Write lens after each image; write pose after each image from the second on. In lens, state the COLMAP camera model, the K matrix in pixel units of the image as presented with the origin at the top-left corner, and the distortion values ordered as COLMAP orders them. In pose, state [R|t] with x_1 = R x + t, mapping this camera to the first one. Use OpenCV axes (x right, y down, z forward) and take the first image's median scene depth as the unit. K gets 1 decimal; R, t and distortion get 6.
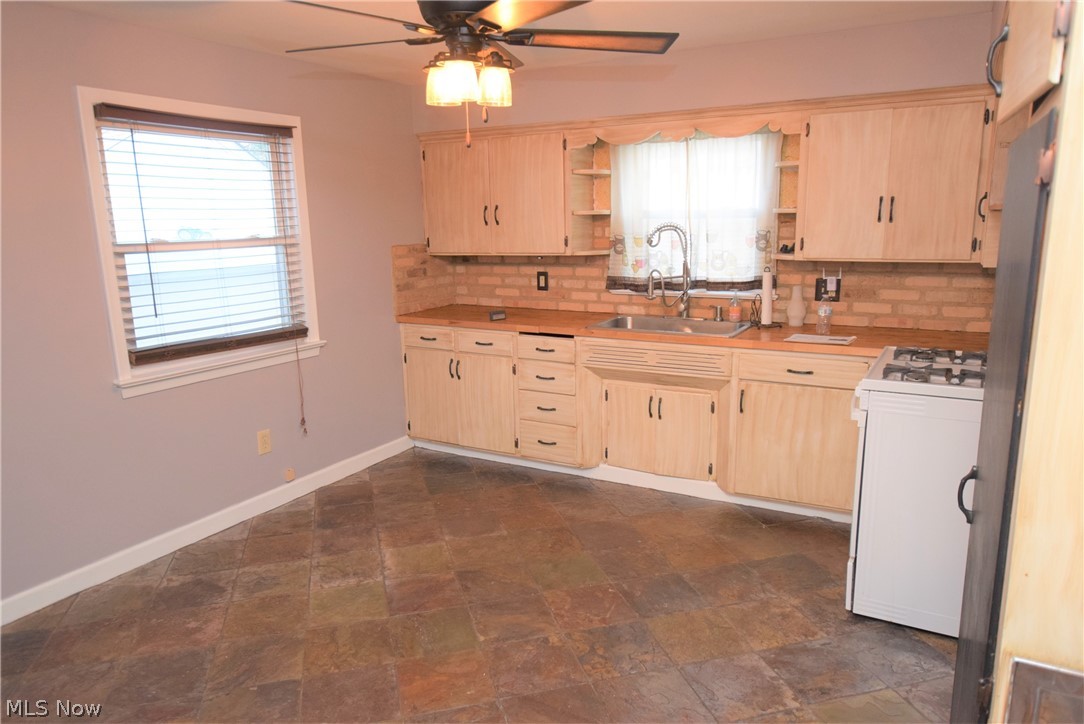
lens RADIAL K [[725.9, 0, 540.8], [0, 725.9, 366.9], [0, 0, 1]] dist [-0.006011, 0.002205]
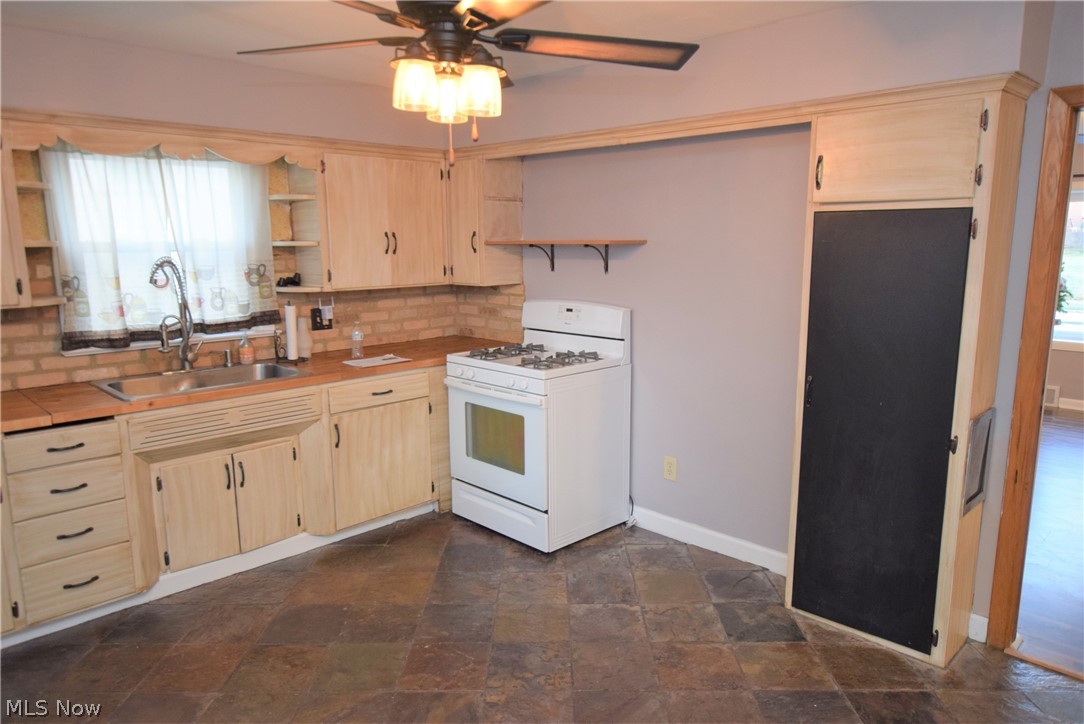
lens RADIAL K [[725.9, 0, 540.8], [0, 725.9, 366.9], [0, 0, 1]] dist [-0.006011, 0.002205]
pose [[0.277871, -0.151493, 0.948598, -0.535420], [0.197806, 0.975348, 0.097822, -0.080576], [-0.940032, 0.160456, 0.300987, 0.407764]]
